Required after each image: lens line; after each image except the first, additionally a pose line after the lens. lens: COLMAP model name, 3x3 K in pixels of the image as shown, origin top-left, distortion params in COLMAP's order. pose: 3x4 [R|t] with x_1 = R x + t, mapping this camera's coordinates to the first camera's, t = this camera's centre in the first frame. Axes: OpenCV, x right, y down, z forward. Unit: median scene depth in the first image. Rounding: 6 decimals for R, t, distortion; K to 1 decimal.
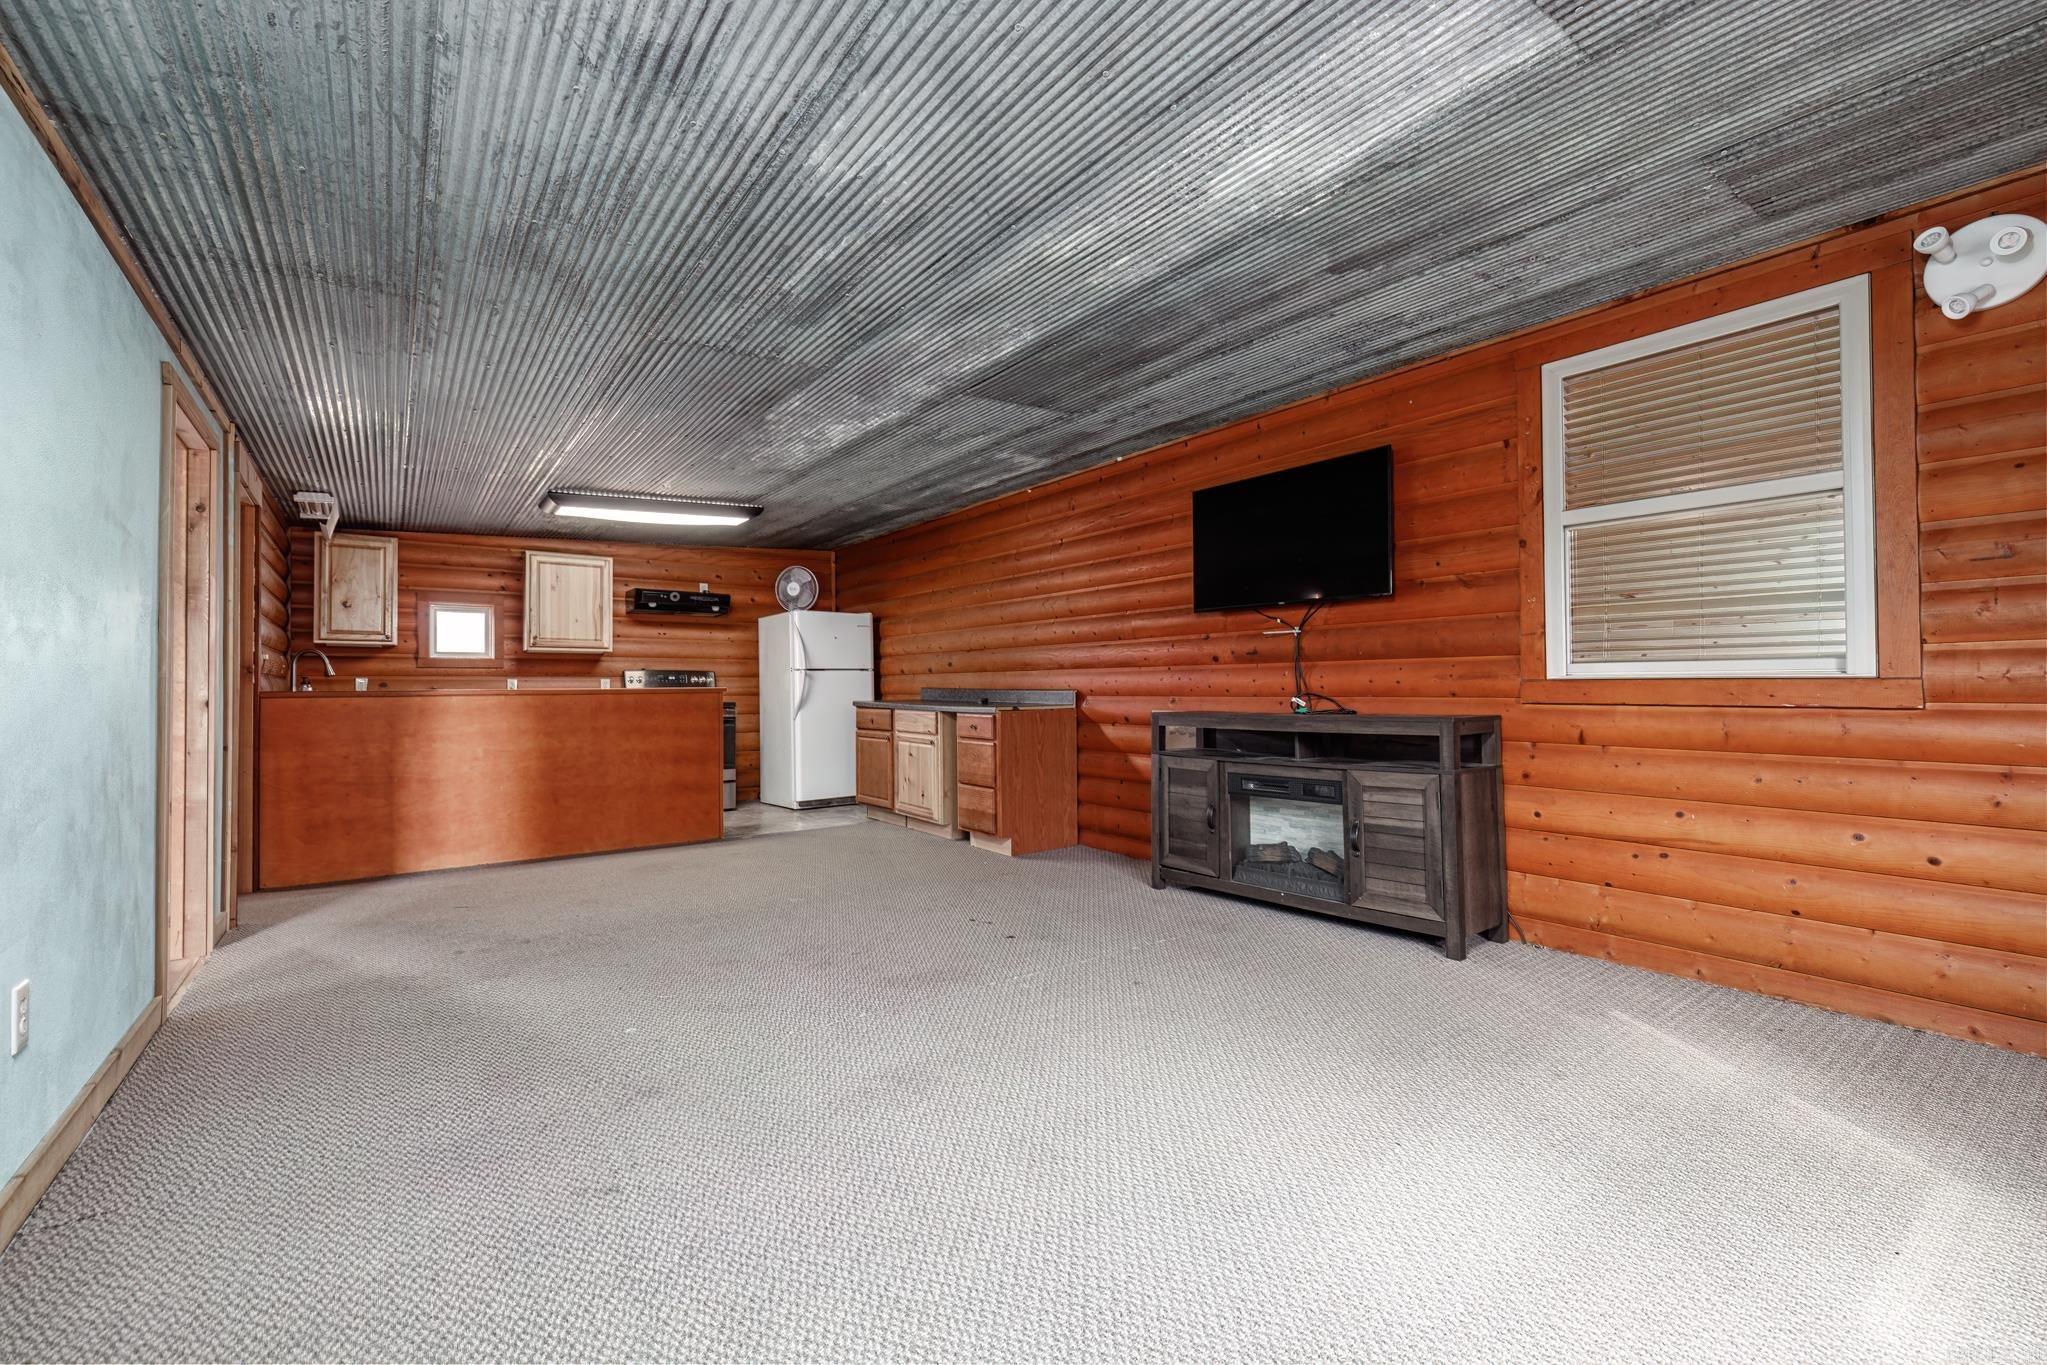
lens RADIAL K [[845.7, 0, 1022.4], [0, 845.7, 669.1], [0, 0, 1]] dist [-0.002022, -0.000180]
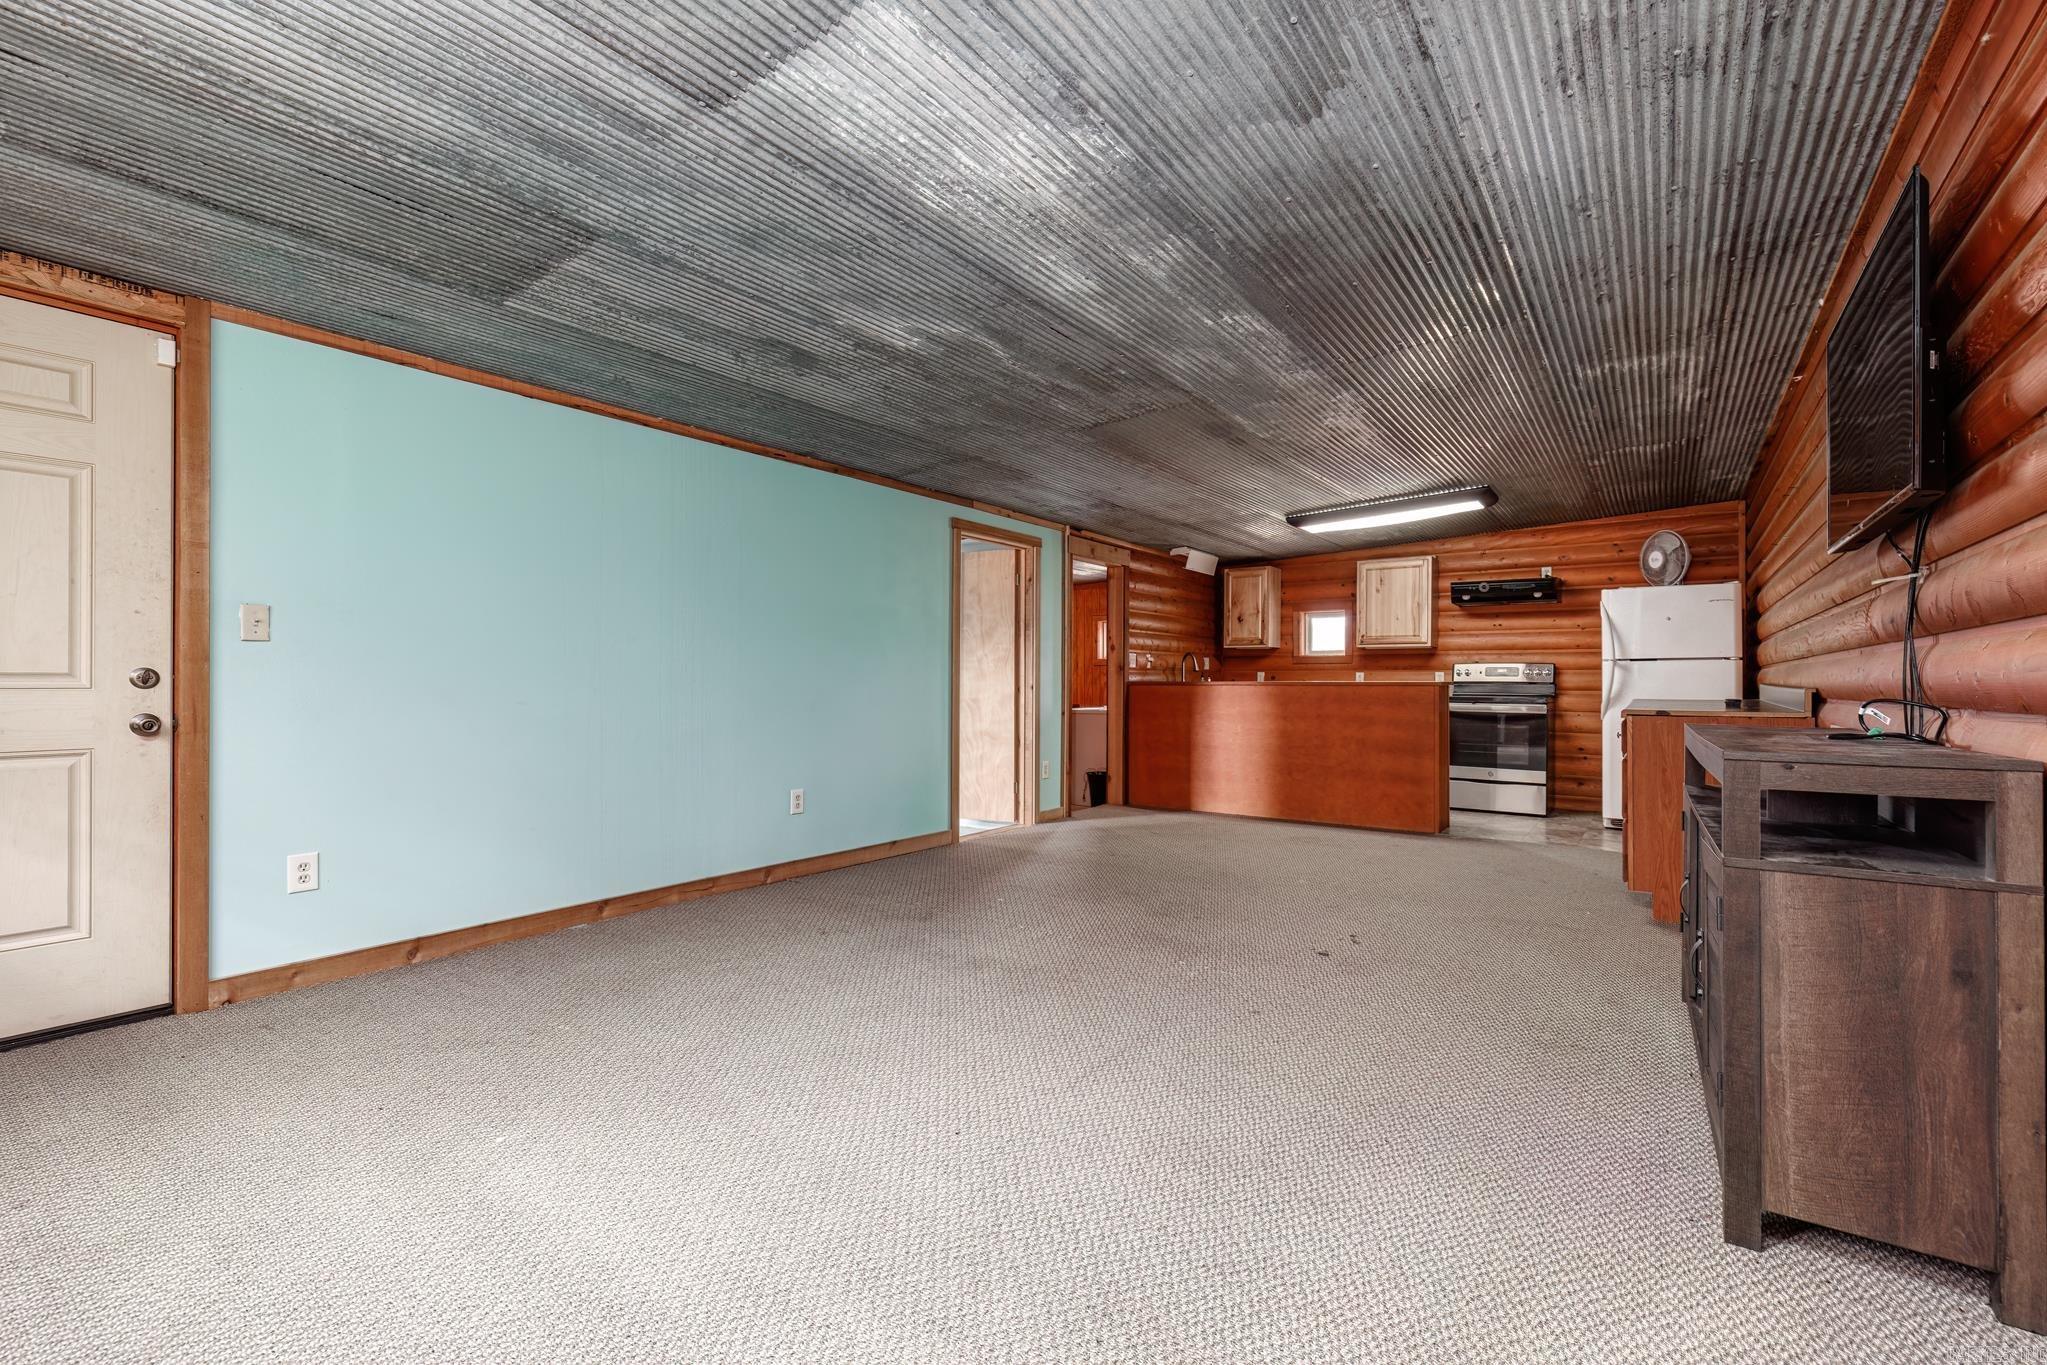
lens RADIAL K [[845.7, 0, 1015.3], [0, 845.7, 677.9], [0, 0, 1]] dist [-0.002022, -0.000180]
pose [[0.310484, 0.003702, -0.950571, 0.400045], [0.015910, 0.999832, 0.009090, 0.001465], [0.950445, -0.017945, 0.310373, 0.212702]]
